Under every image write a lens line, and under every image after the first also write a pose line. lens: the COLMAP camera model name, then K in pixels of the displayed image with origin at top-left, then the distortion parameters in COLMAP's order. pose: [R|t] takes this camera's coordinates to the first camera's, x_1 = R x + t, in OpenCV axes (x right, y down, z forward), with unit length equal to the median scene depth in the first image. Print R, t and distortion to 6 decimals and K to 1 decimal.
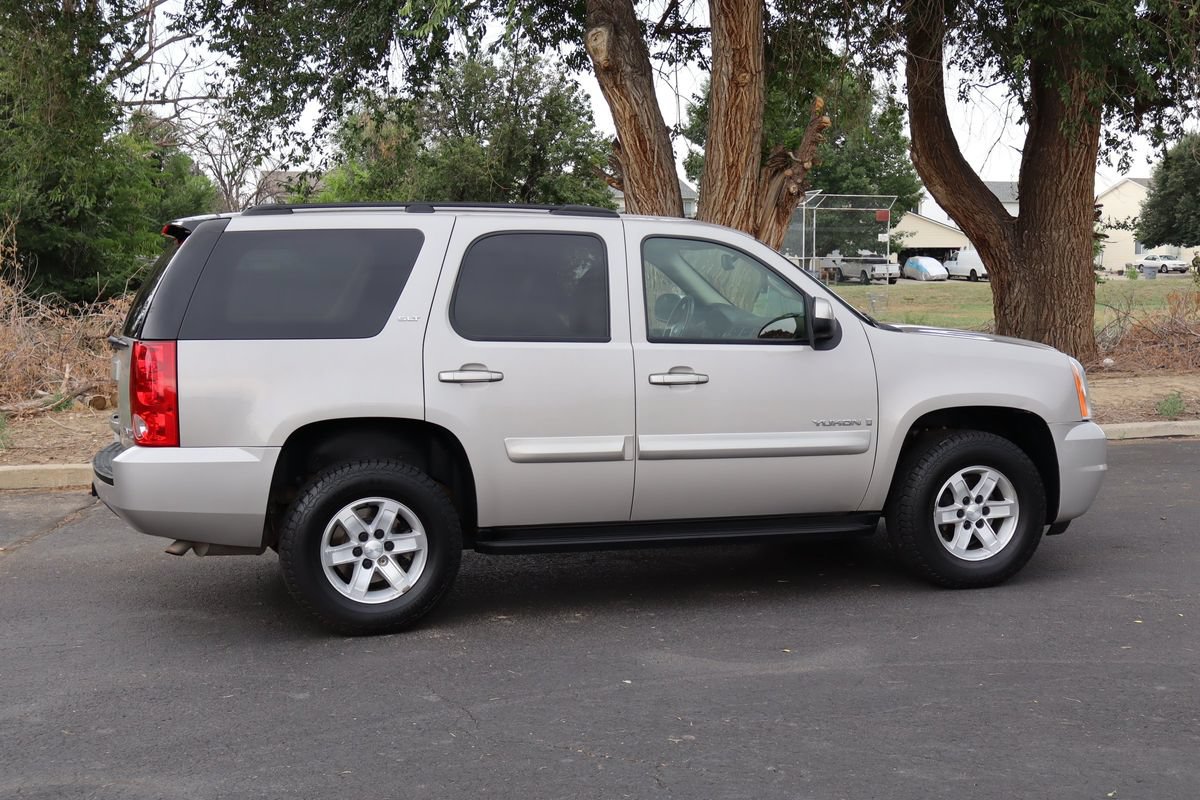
lens RADIAL K [[1568.2, 0, 651.3], [0, 1568.2, 395.1], [0, 0, 1]] dist [0.007122, 0.011765]
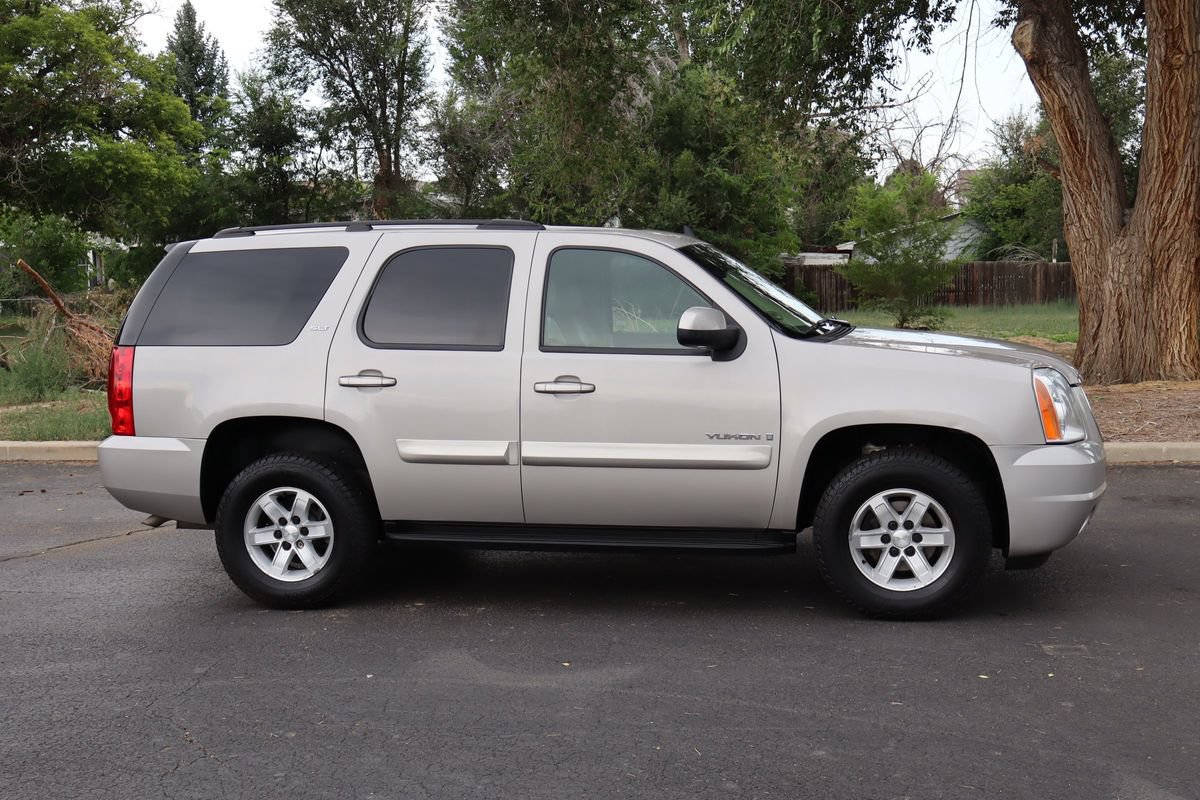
lens RADIAL K [[1451.4, 0, 641.2], [0, 1451.4, 399.2], [0, 0, 1]] dist [0.015611, -0.032697]
pose [[0.882723, 0.028035, -0.469057, 0.498650], [-0.020721, 0.999570, 0.020750, -0.023146], [0.469437, -0.008597, 0.882924, 0.187161]]
